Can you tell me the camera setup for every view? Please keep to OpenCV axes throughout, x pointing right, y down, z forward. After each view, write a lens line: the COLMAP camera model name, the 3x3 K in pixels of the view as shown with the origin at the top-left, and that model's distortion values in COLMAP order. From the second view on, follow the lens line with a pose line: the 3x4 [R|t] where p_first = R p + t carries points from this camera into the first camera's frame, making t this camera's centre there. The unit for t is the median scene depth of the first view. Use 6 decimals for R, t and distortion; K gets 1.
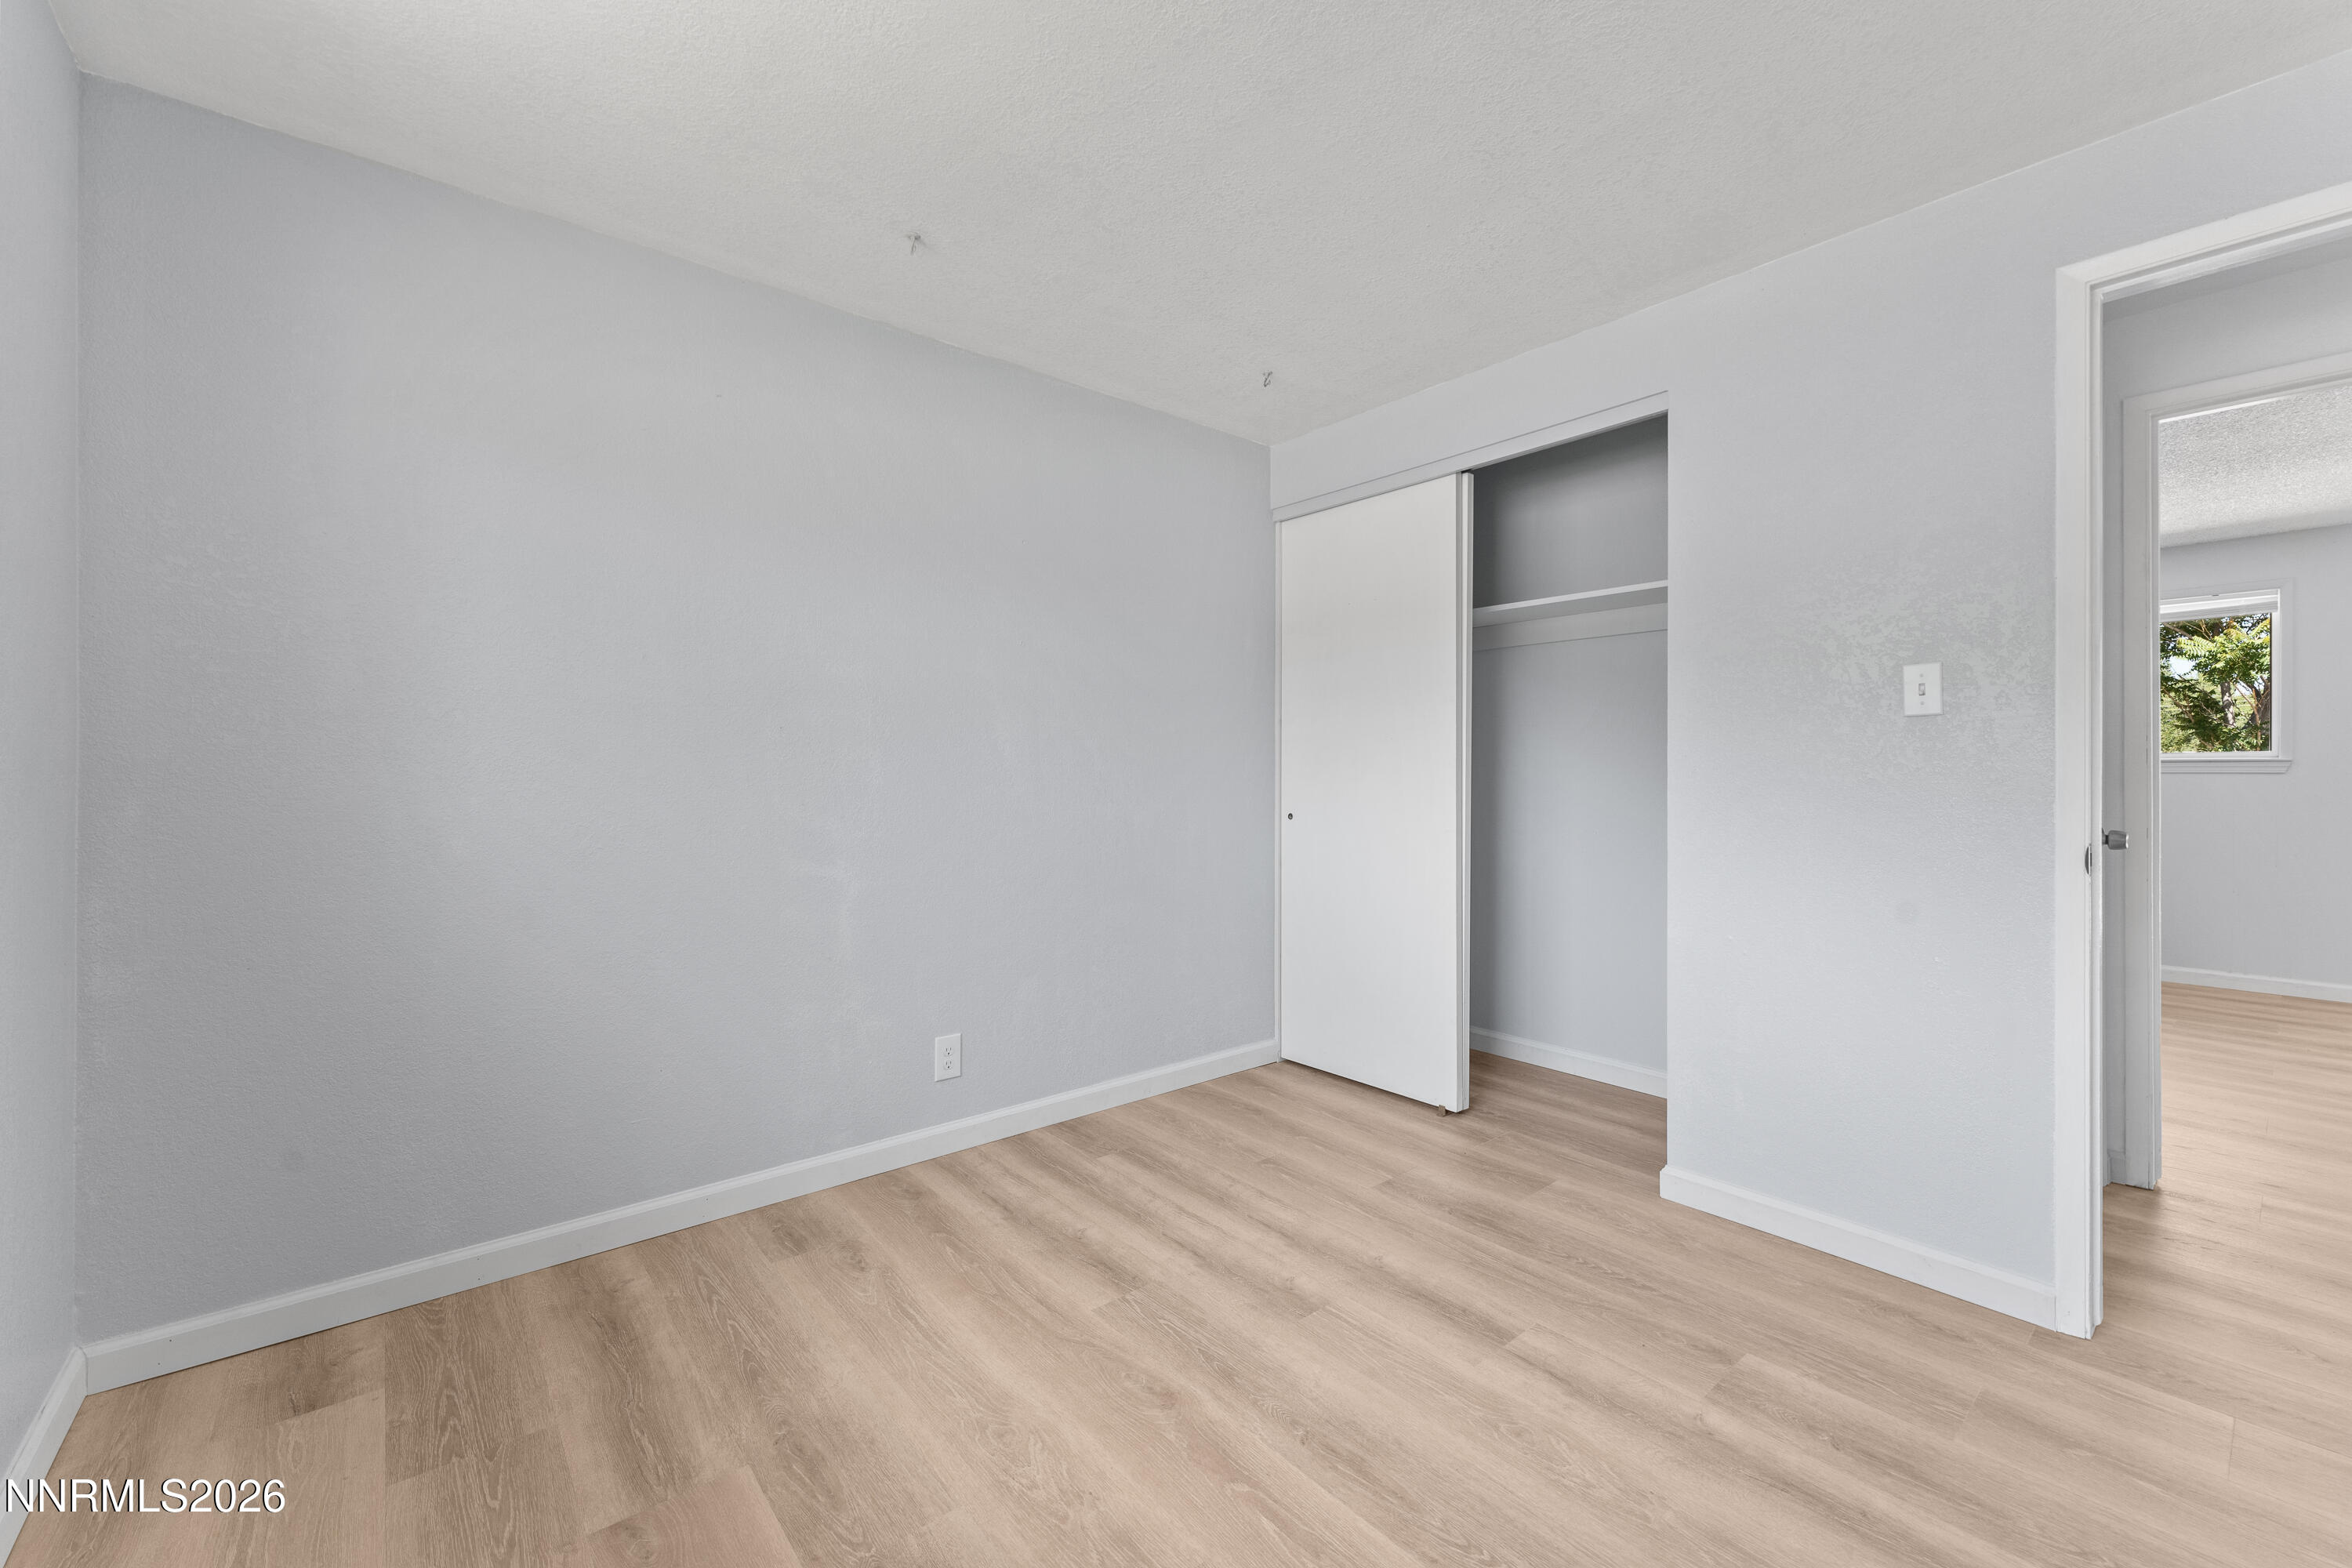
lens RADIAL K [[937.2, 0, 1190.8], [0, 937.2, 776.1], [0, 0, 1]] dist [0.000776, -0.000005]
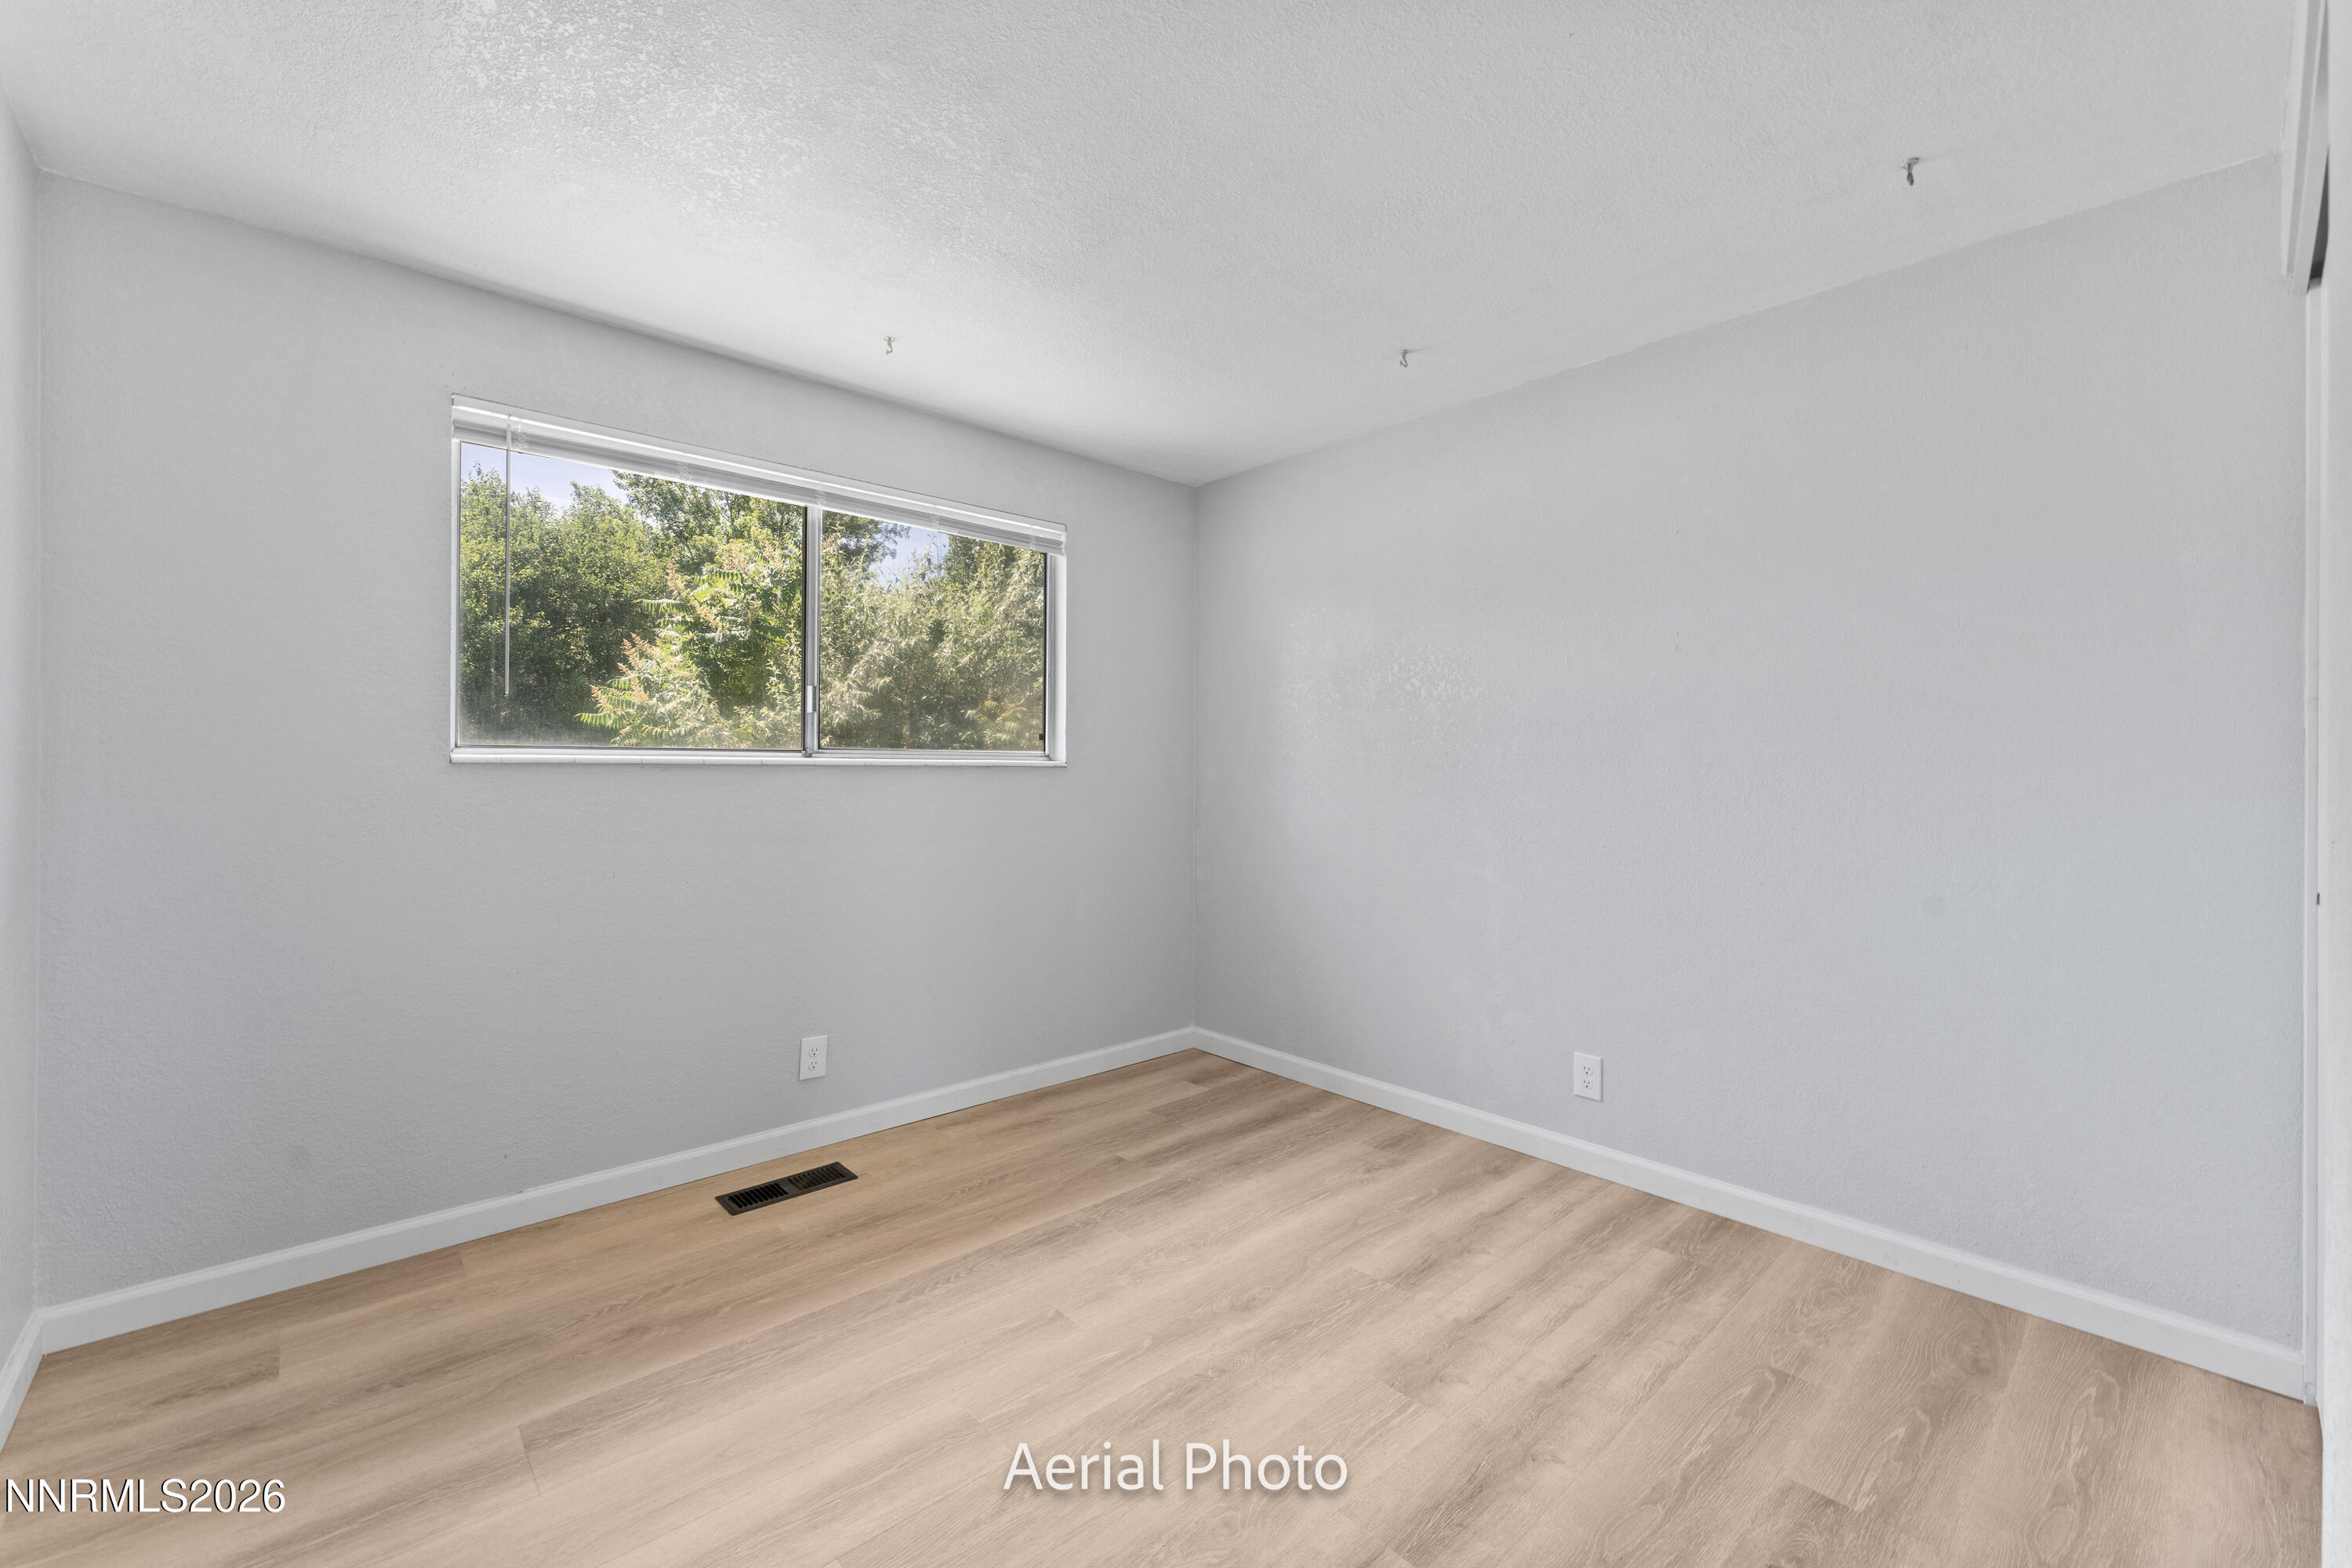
lens RADIAL K [[947.9, 0, 1176.0], [0, 947.9, 784.0], [0, 0, 1]] dist [0.001021, 0.000339]
pose [[0.041143, 0.014109, -0.999054, 0.857183], [-0.008299, 0.999871, 0.013778, -0.024793], [0.999119, 0.007725, 0.041255, 0.613877]]
